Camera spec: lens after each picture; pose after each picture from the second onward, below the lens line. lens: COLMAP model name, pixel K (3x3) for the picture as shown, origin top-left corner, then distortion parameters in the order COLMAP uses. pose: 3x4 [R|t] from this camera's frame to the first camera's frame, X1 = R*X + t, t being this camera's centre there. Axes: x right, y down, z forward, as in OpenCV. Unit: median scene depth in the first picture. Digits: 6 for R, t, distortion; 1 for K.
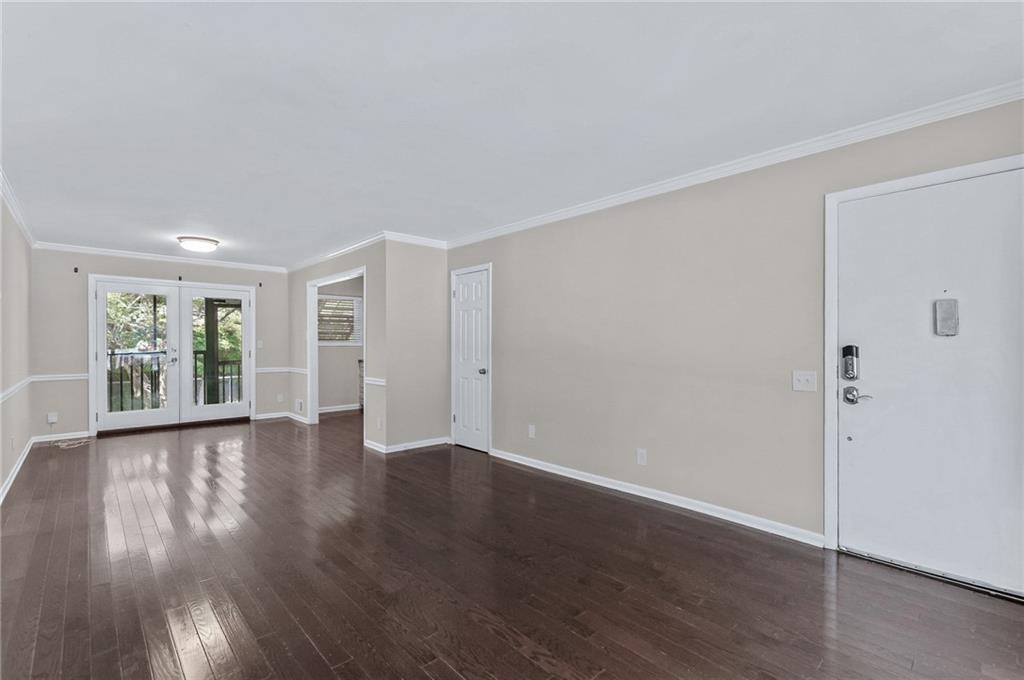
lens RADIAL K [[453.3, 0, 513.0], [0, 453.3, 347.2], [0, 0, 1]] dist [-0.001178, -0.000712]
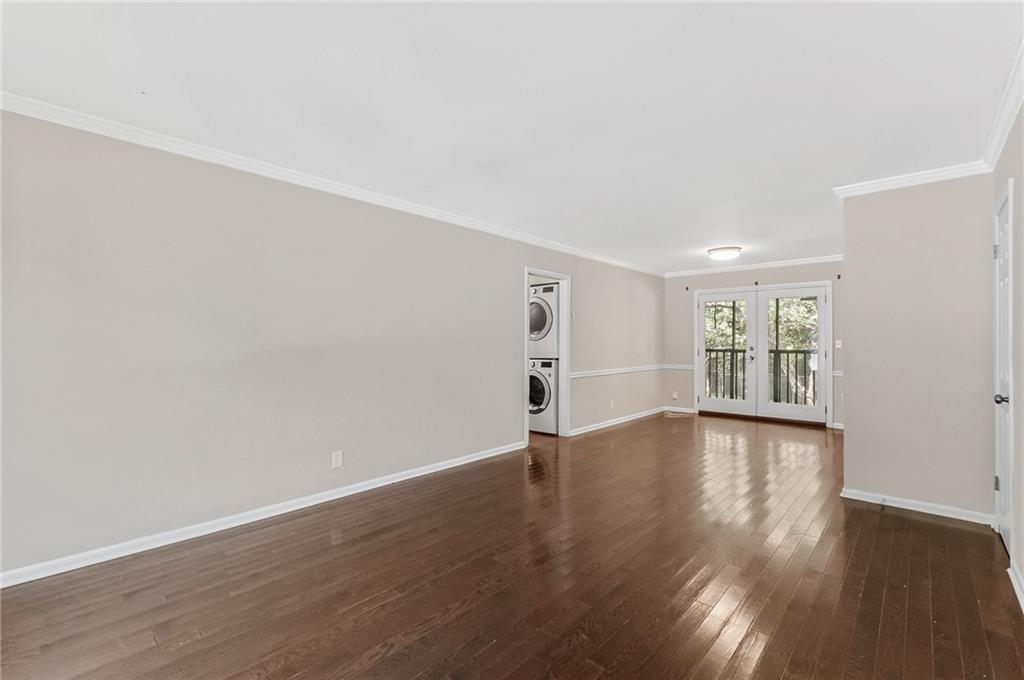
lens RADIAL K [[449.4, 0, 512.0], [0, 449.4, 340.0], [0, 0, 1]] dist [0.001557, -0.000464]
pose [[0.073890, -0.005316, -0.997252, 0.316242], [-0.010931, 0.999921, -0.006140, -0.002331], [0.997206, 0.011355, 0.073826, 0.346973]]
